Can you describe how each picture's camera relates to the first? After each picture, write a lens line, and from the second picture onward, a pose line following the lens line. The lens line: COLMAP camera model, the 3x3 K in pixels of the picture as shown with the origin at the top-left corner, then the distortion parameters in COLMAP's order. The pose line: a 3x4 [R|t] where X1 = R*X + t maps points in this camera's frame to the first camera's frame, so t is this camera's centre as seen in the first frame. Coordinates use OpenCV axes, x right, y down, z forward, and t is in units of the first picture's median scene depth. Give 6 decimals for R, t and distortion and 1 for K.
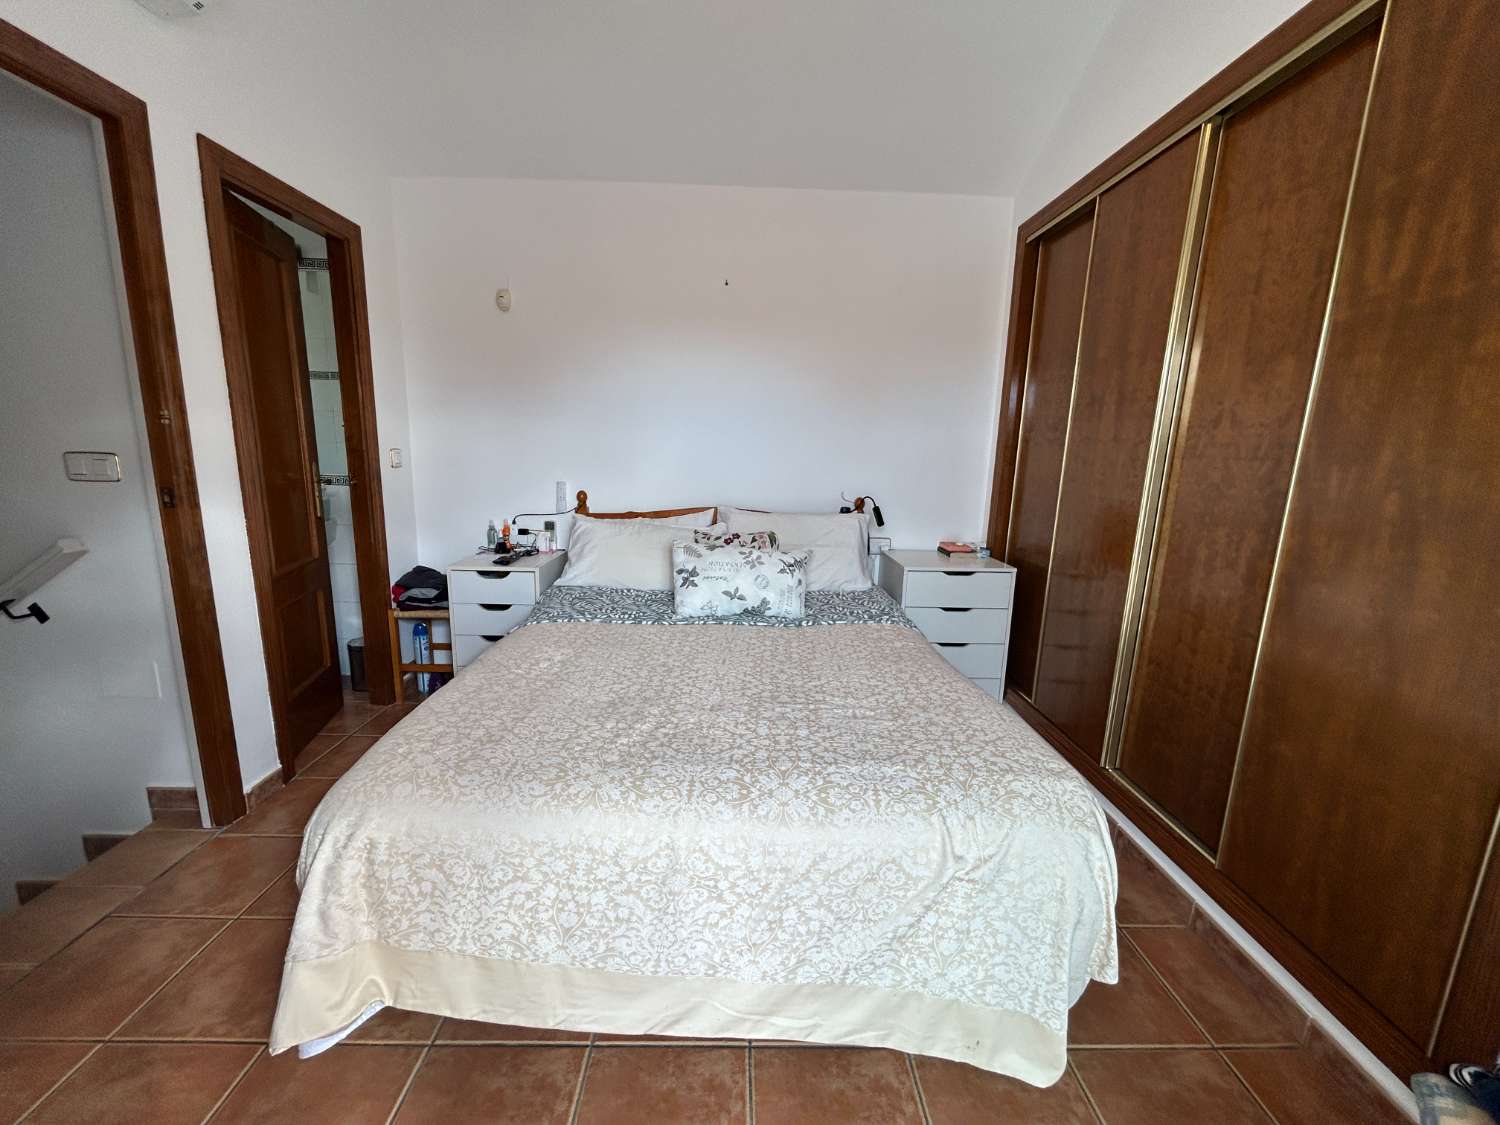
lens RADIAL K [[597.9, 0, 748.1], [0, 597.9, 563.9], [0, 0, 1]] dist [-0.015003, 0.000961]
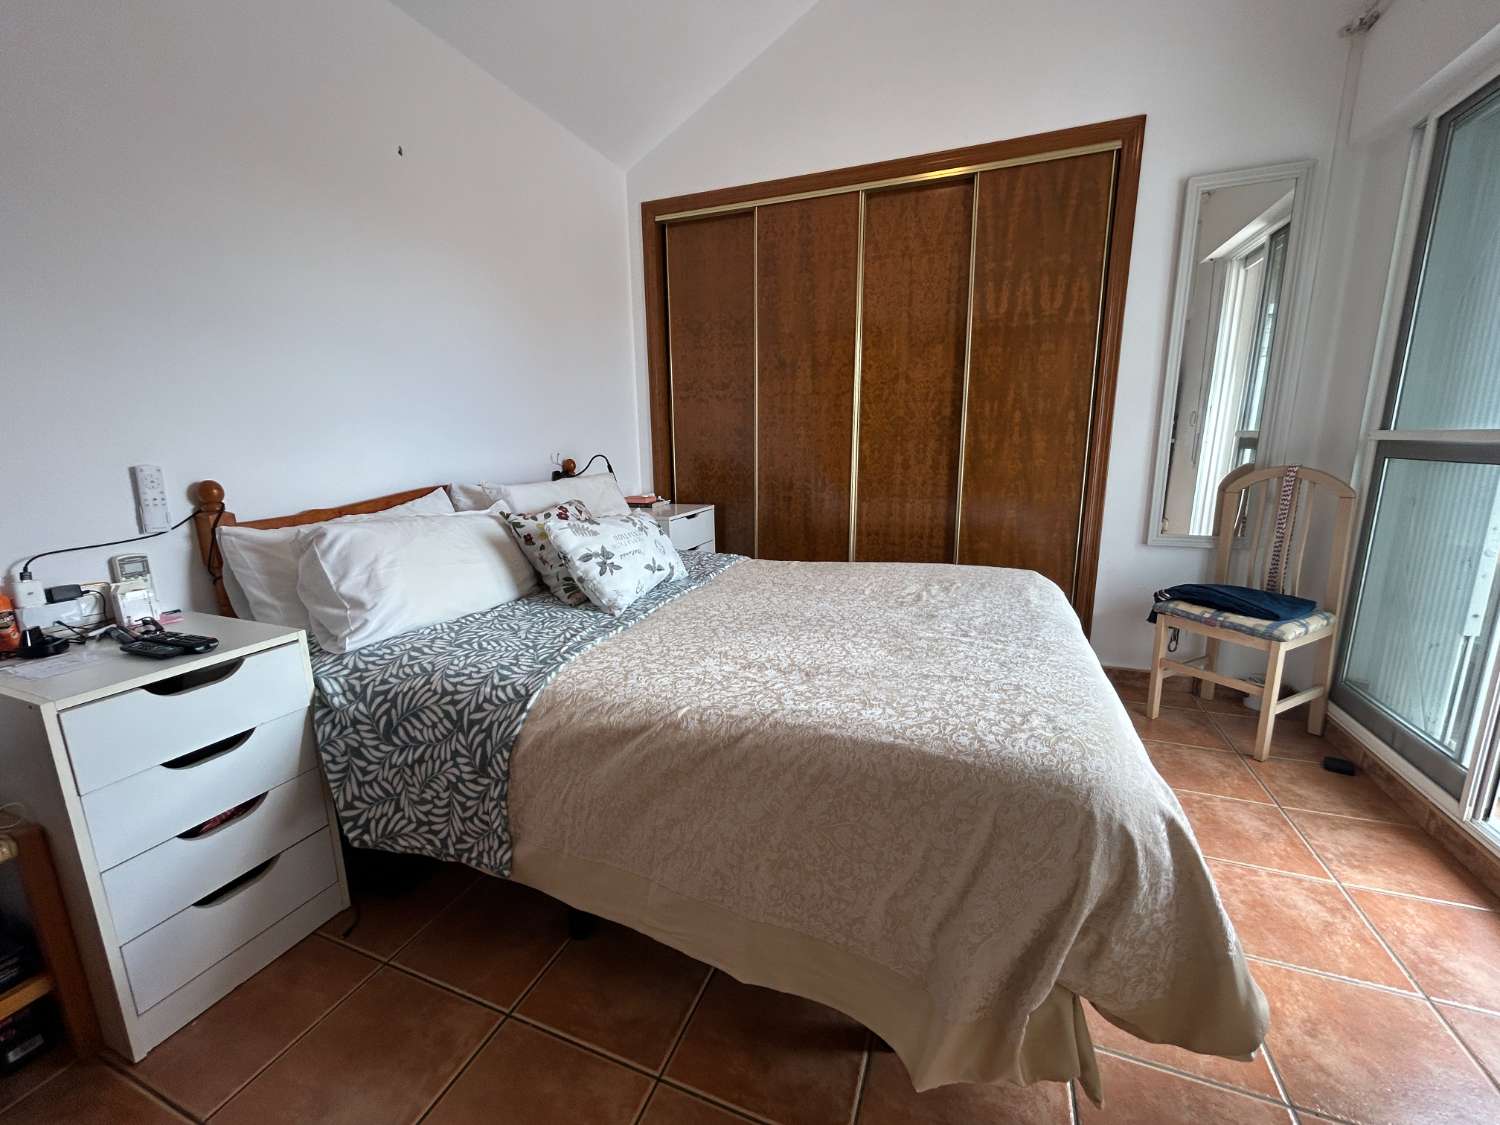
lens RADIAL K [[597.9, 0, 748.1], [0, 597.9, 563.9], [0, 0, 1]] dist [-0.015003, 0.000961]
pose [[0.381182, -0.218922, 0.898206, -1.022153], [0.201415, 0.967886, 0.150429, -0.073088], [-0.902293, 0.123571, 0.413035, 0.744533]]
